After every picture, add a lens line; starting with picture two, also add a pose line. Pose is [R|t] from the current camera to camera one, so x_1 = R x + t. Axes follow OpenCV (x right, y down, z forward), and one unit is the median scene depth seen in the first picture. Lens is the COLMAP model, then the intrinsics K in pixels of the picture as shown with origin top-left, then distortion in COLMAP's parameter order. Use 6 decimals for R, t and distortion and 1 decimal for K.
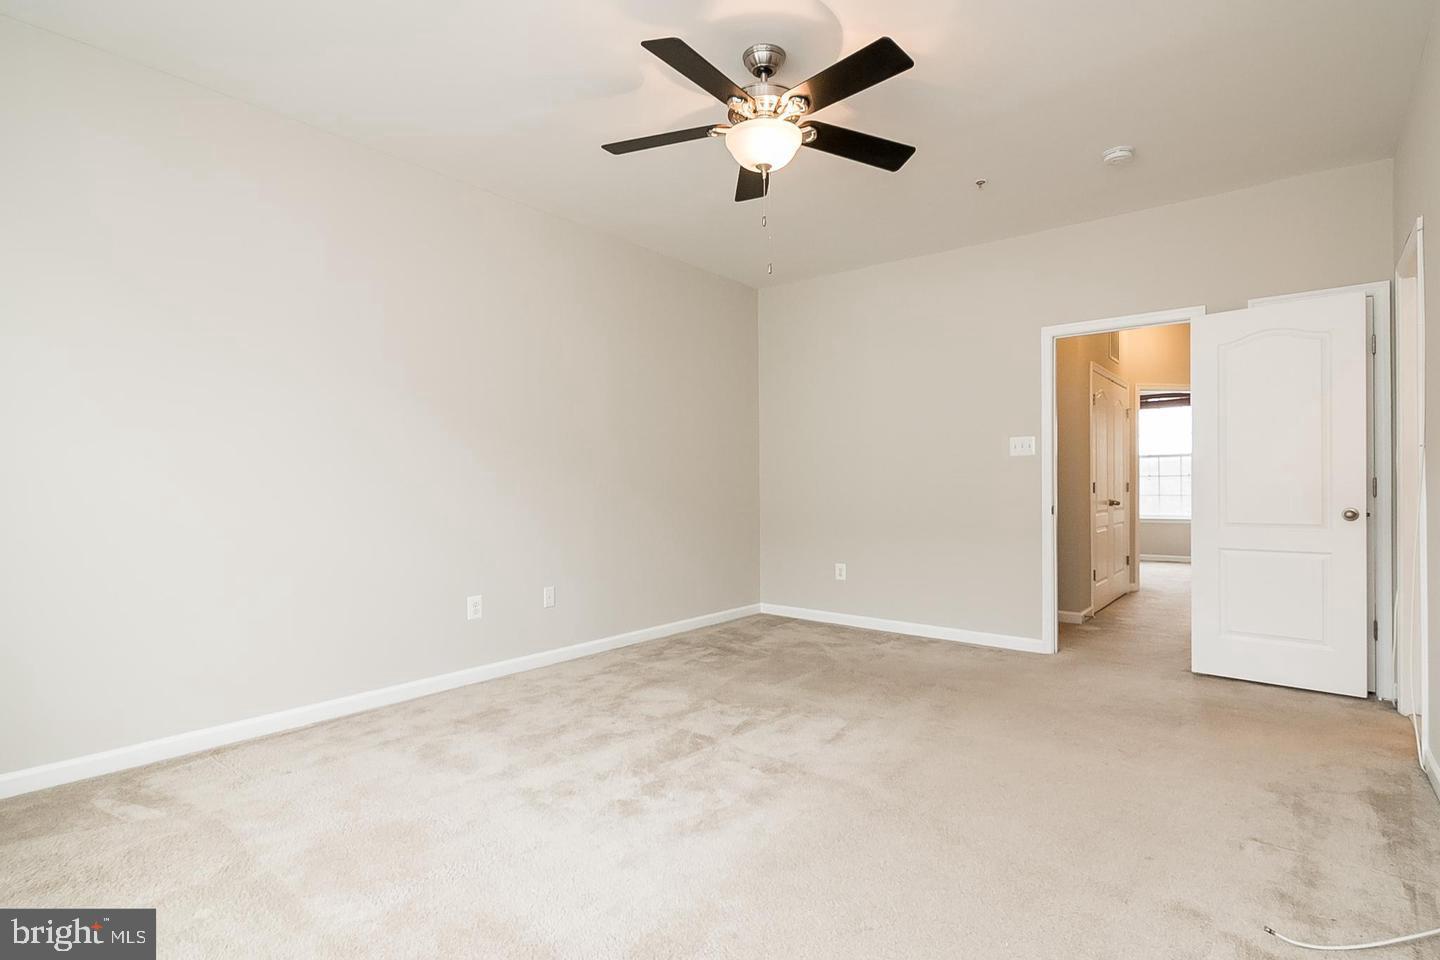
lens RADIAL K [[708.9, 0, 730.0], [0, 708.9, 493.7], [0, 0, 1]] dist [0.020817, -0.012516]
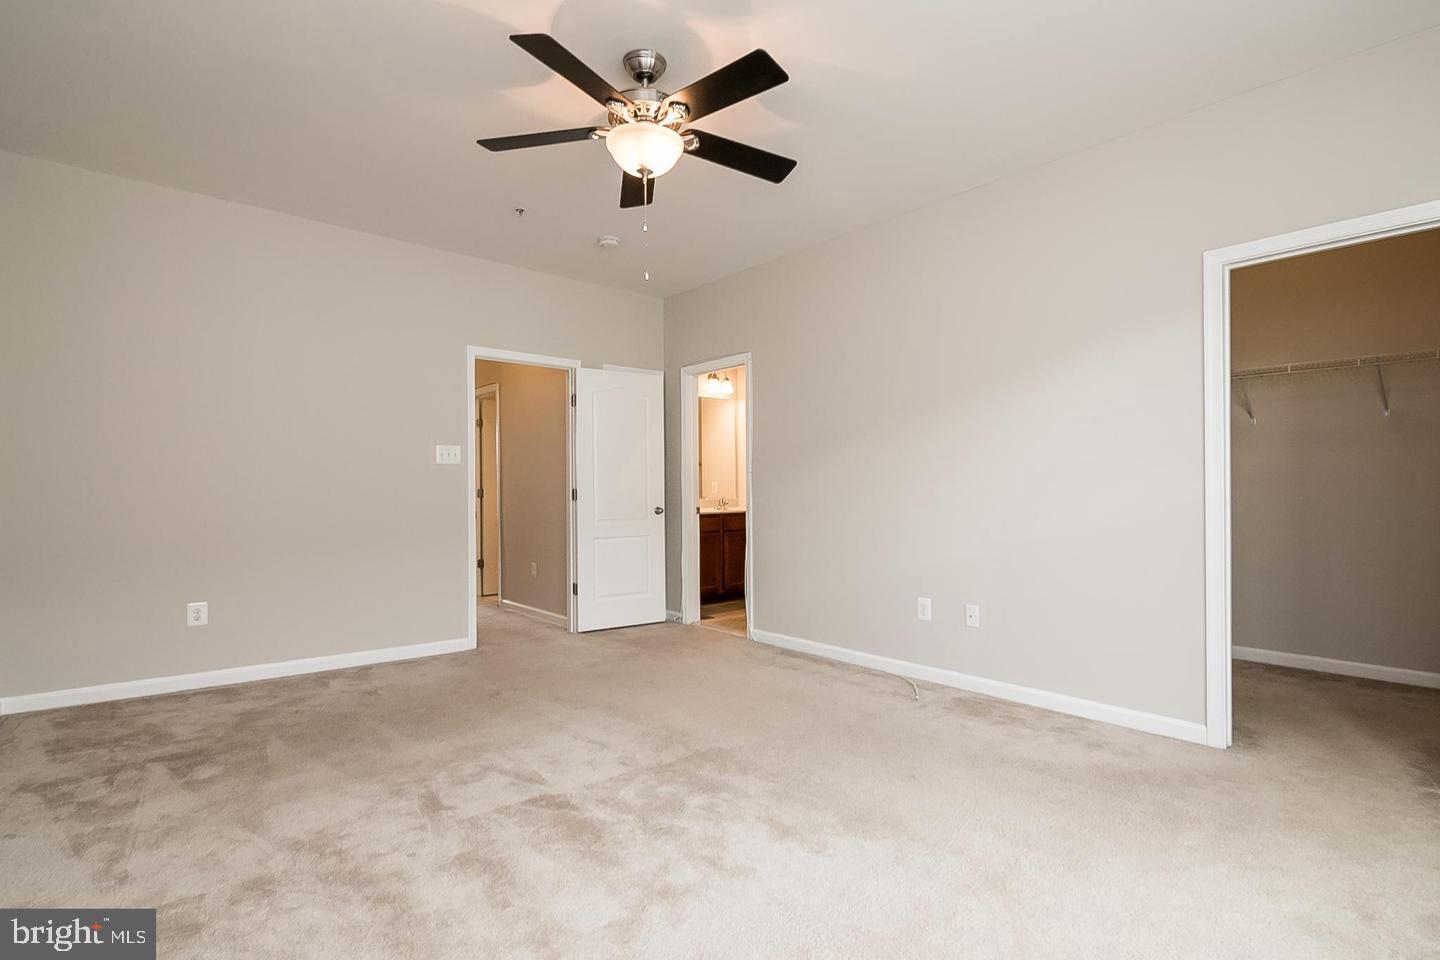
lens RADIAL K [[708.9, 0, 730.0], [0, 708.9, 493.7], [0, 0, 1]] dist [0.020817, -0.012516]
pose [[0.188315, -0.002298, 0.982106, -0.630550], [0.008650, 0.999962, 0.000681, -0.008384], [-0.982070, 0.008367, 0.188328, 0.484866]]
